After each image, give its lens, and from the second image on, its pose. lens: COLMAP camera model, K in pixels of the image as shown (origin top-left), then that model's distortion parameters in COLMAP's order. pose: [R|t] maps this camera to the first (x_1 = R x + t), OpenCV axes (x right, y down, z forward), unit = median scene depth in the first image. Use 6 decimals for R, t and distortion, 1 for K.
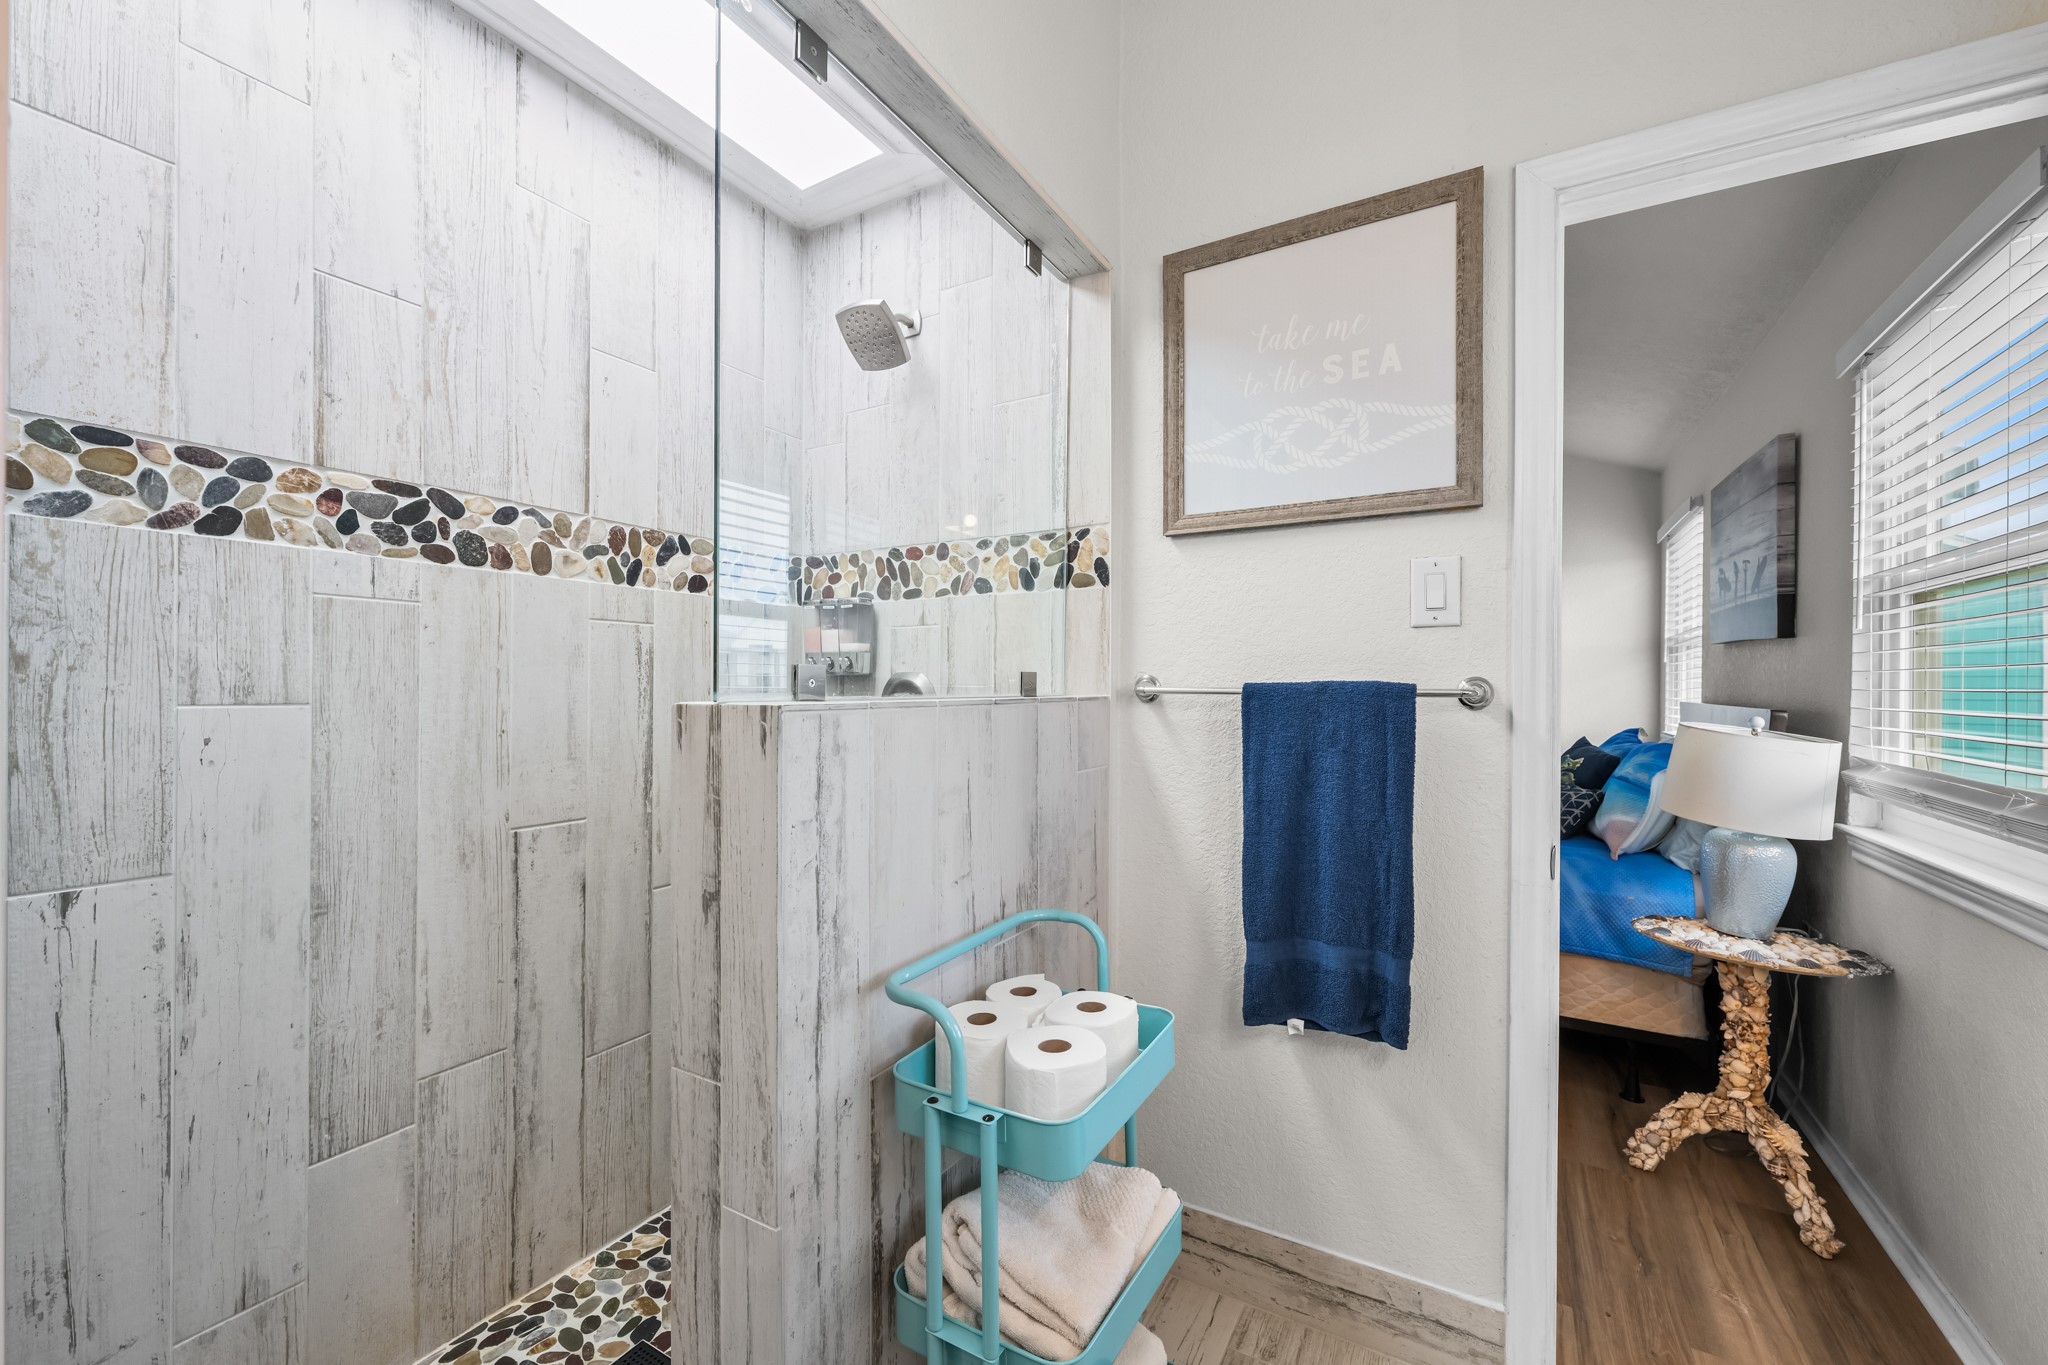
lens RADIAL K [[820.1, 0, 1023.0], [0, 820.1, 690.6], [0, 0, 1]] dist [-0.002542, 0.000835]
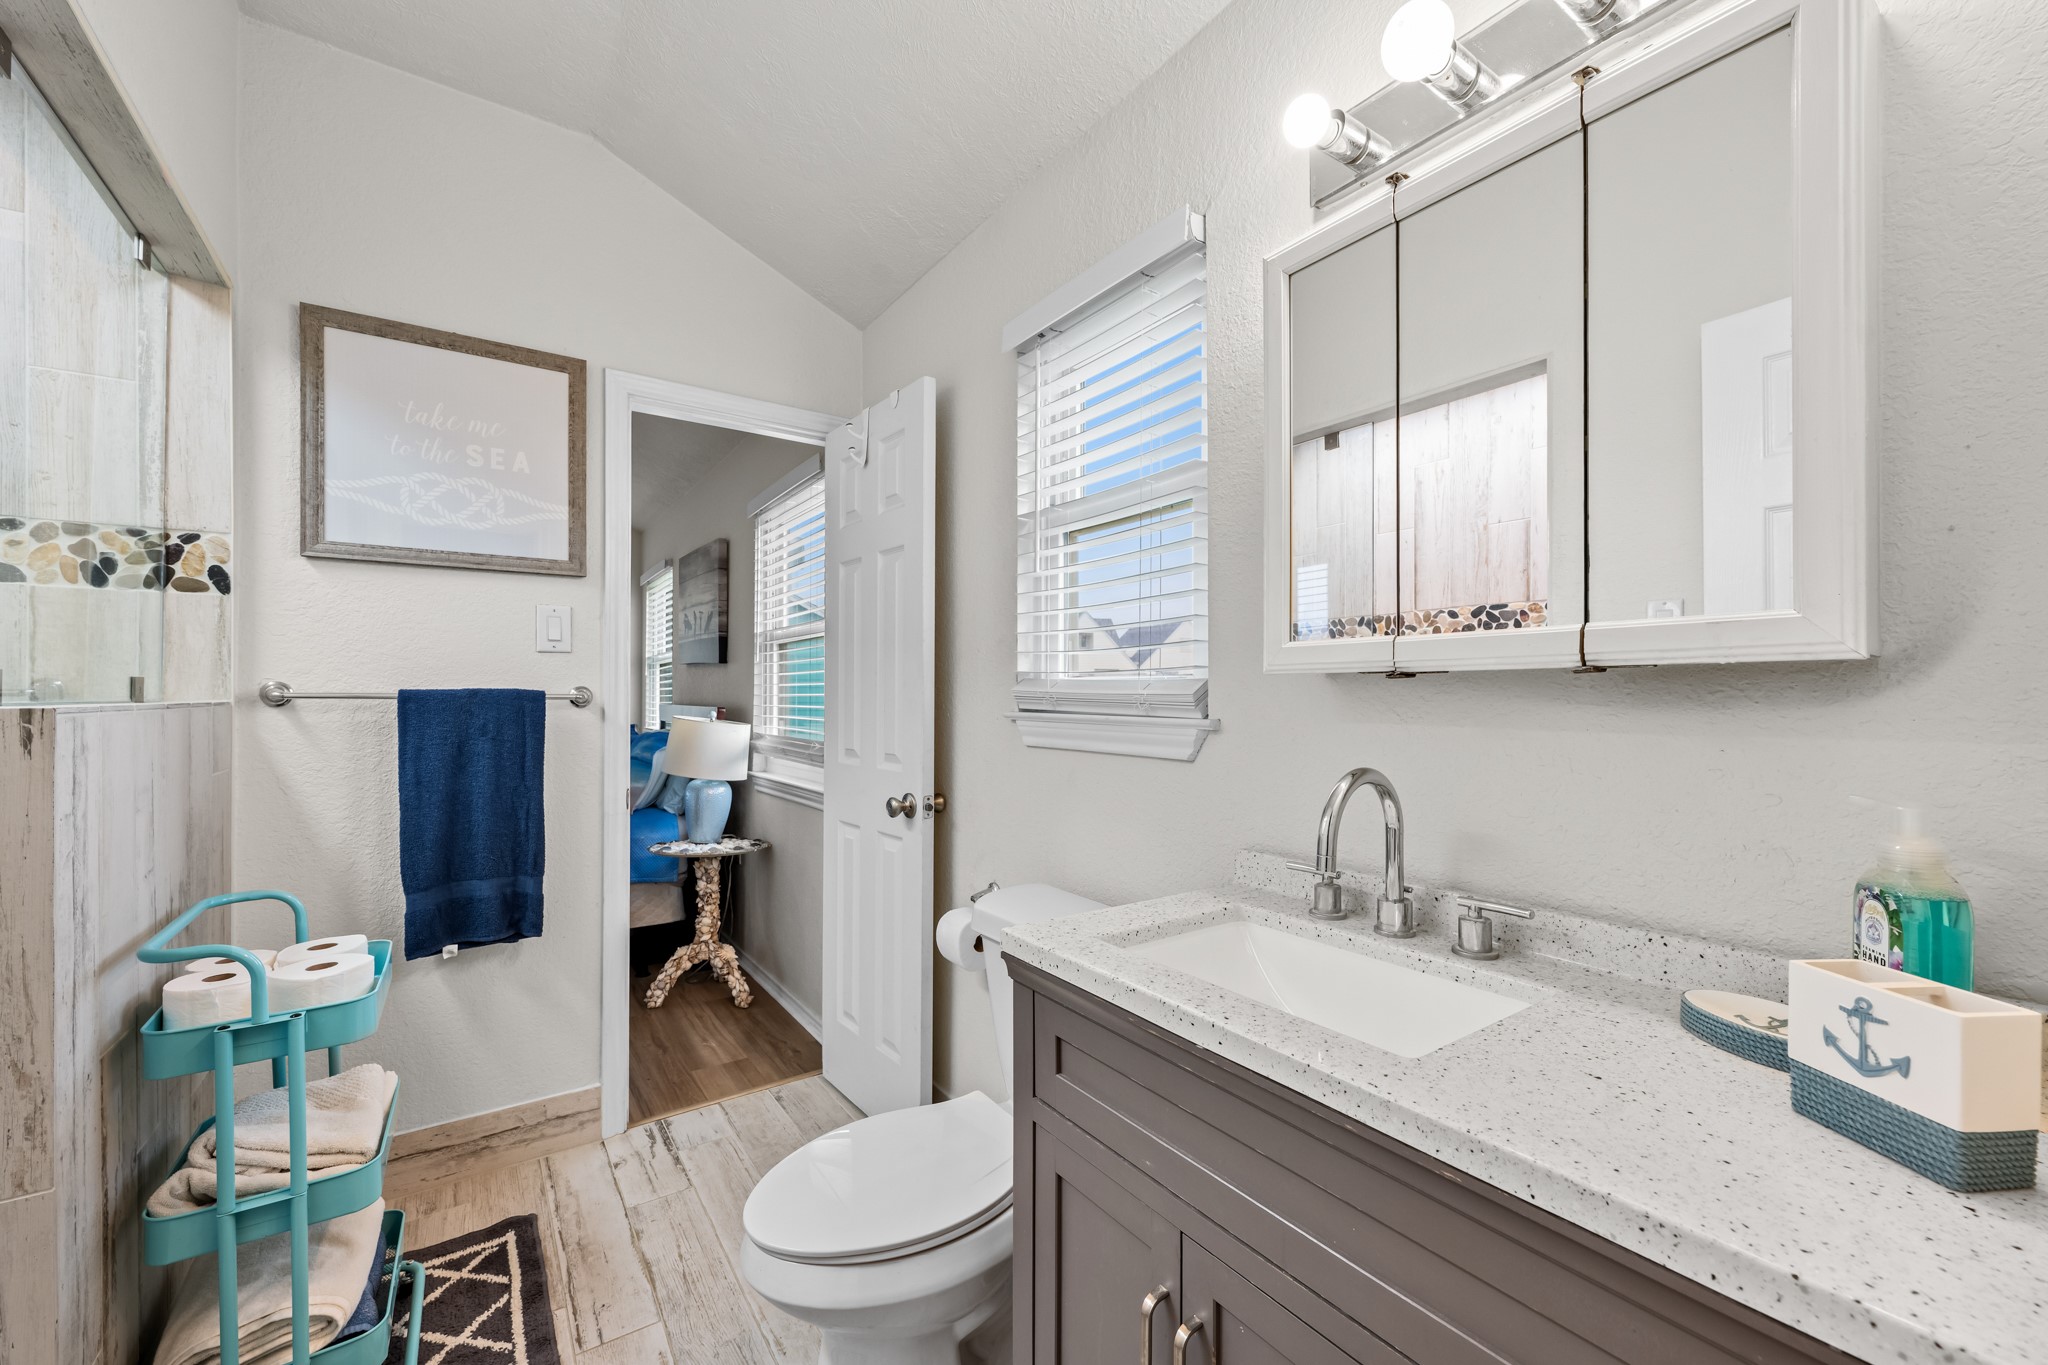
lens RADIAL K [[820.1, 0, 1026.1], [0, 820.1, 692.3], [0, 0, 1]] dist [-0.002542, 0.000835]
pose [[0.430366, 0.002373, 0.902651, -0.416910], [0.003520, 0.999985, -0.004308, 0.003586], [-0.902648, 0.005031, 0.430351, -0.366333]]
